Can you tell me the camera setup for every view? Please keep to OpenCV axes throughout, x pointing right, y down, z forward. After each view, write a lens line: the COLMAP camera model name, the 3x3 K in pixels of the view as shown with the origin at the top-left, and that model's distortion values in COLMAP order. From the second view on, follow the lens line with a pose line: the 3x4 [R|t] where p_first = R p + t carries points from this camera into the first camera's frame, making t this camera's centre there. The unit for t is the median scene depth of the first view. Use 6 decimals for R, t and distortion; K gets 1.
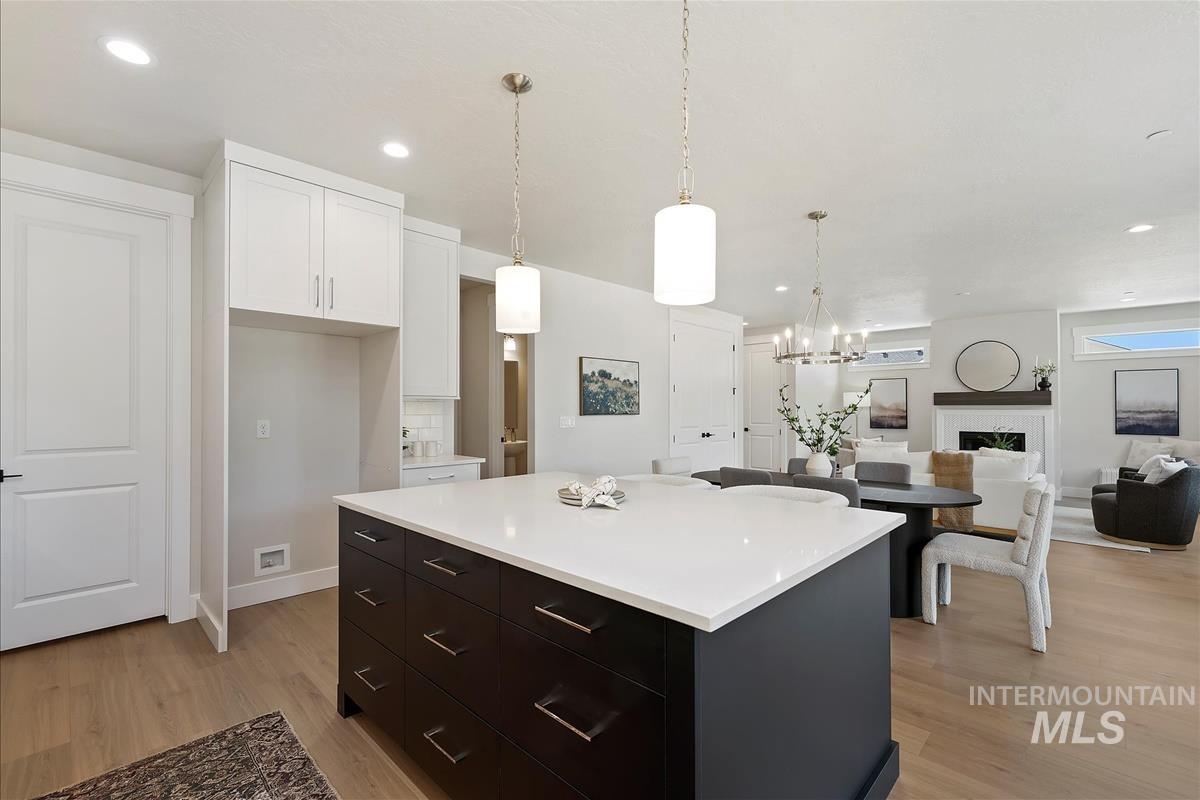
lens RADIAL K [[525.5, 0, 600.2], [0, 525.5, 407.1], [0, 0, 1]] dist [0.002838, 0.000044]
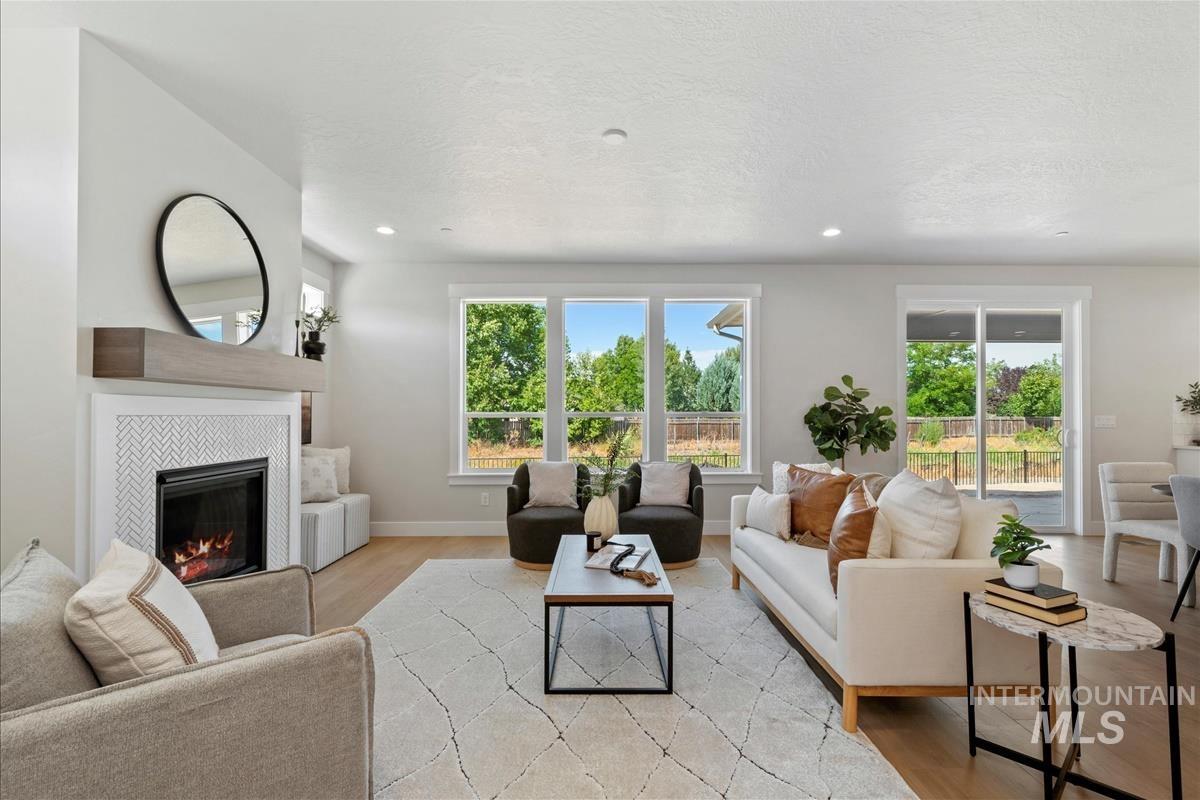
lens RADIAL K [[525.5, 0, 602.2], [0, 525.5, 405.7], [0, 0, 1]] dist [0.002838, 0.000044]
pose [[-0.707833, 0.008215, 0.706332, 0.351641], [-0.004365, 0.999862, -0.016003, 0.014316], [-0.706366, -0.014410, -0.707700, 1.179436]]
